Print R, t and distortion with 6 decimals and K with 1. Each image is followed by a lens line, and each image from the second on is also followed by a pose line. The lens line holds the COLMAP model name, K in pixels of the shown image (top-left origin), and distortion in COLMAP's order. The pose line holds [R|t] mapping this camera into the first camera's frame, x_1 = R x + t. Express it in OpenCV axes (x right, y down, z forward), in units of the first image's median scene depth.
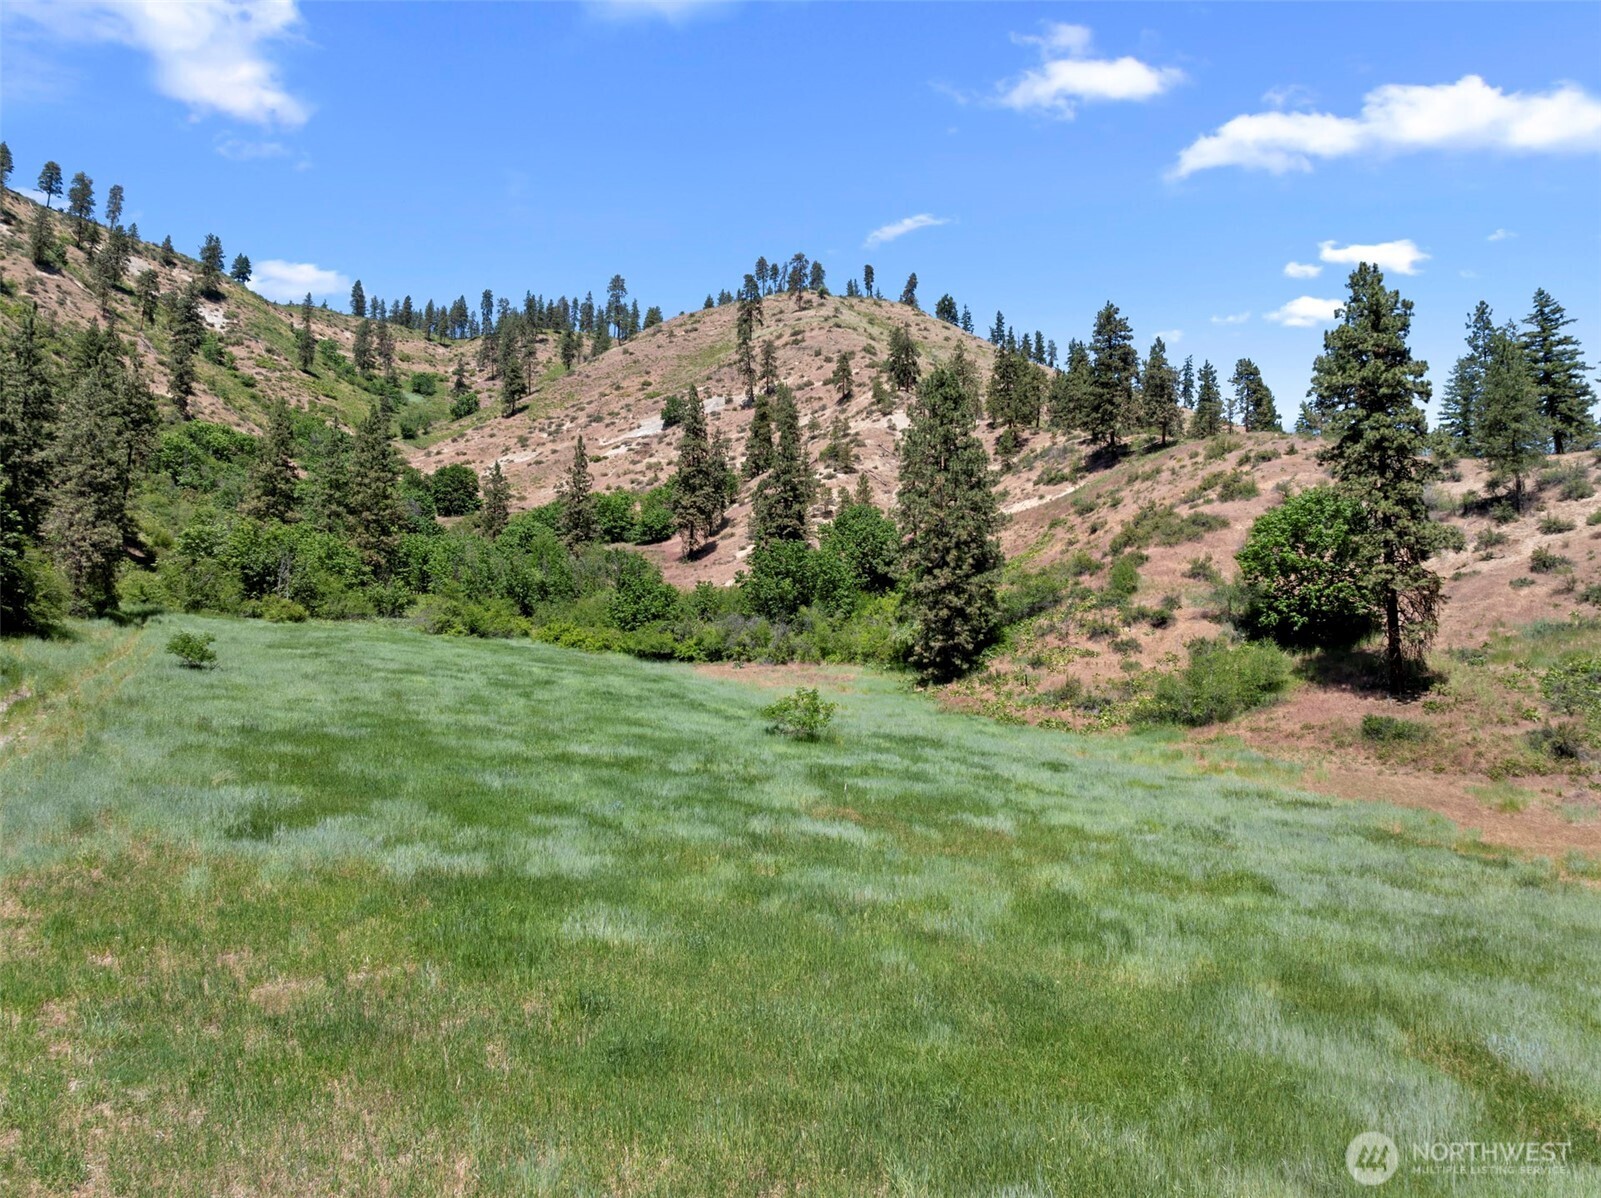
lens RADIAL K [[1124.8, 0, 801.0], [0, 1124.8, 596.4], [0, 0, 1]] dist [-0.046268, 0.014108]
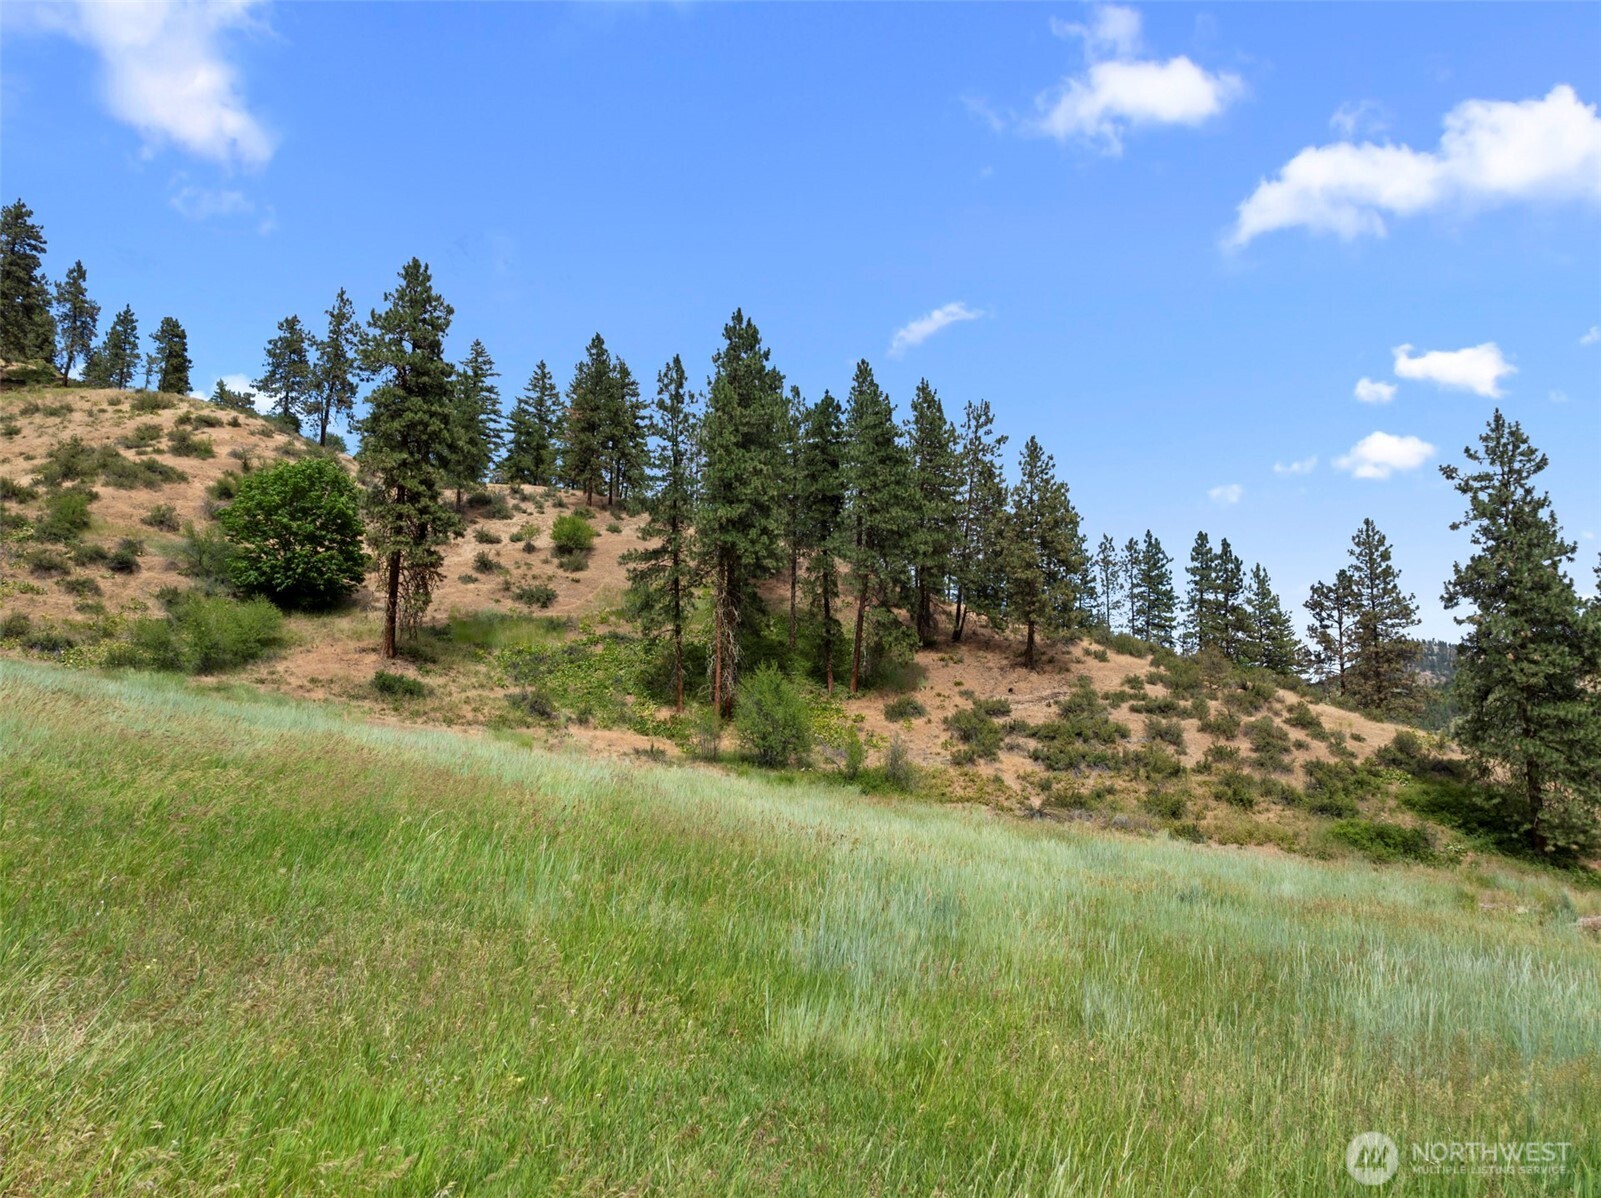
lens RADIAL K [[1124.8, 0, 806.3], [0, 1124.8, 616.3], [0, 0, 1]] dist [-0.046268, 0.014108]
pose [[0.537067, 0.116908, 0.835399, -0.035740], [-0.122645, 0.990648, -0.059788, 0.014428], [-0.834576, -0.070347, 0.546382, 0.017264]]
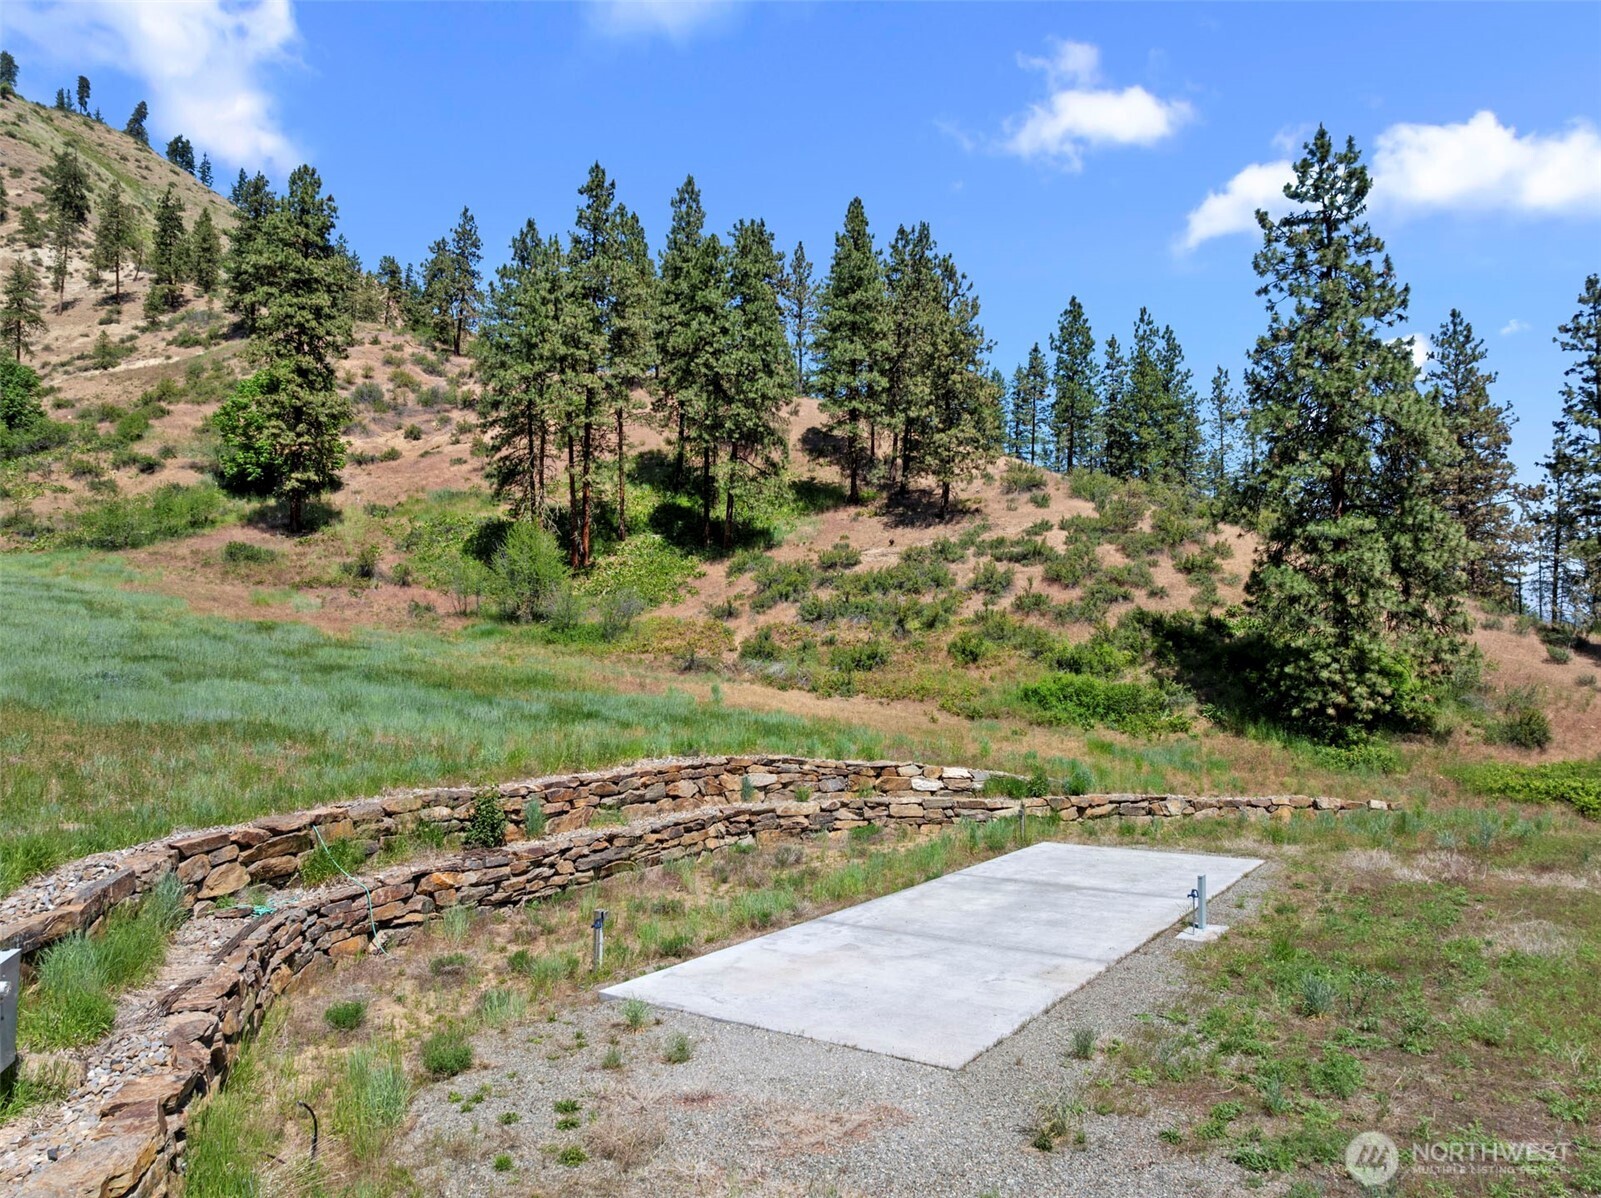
lens RADIAL K [[1124.8, 0, 803.5], [0, 1124.8, 600.5], [0, 0, 1]] dist [-0.046268, 0.014108]
pose [[0.815482, 0.038450, 0.577504, 0.067292], [-0.088181, 0.994396, 0.058312, 0.009650], [-0.572026, -0.098477, 0.814302, -0.069702]]
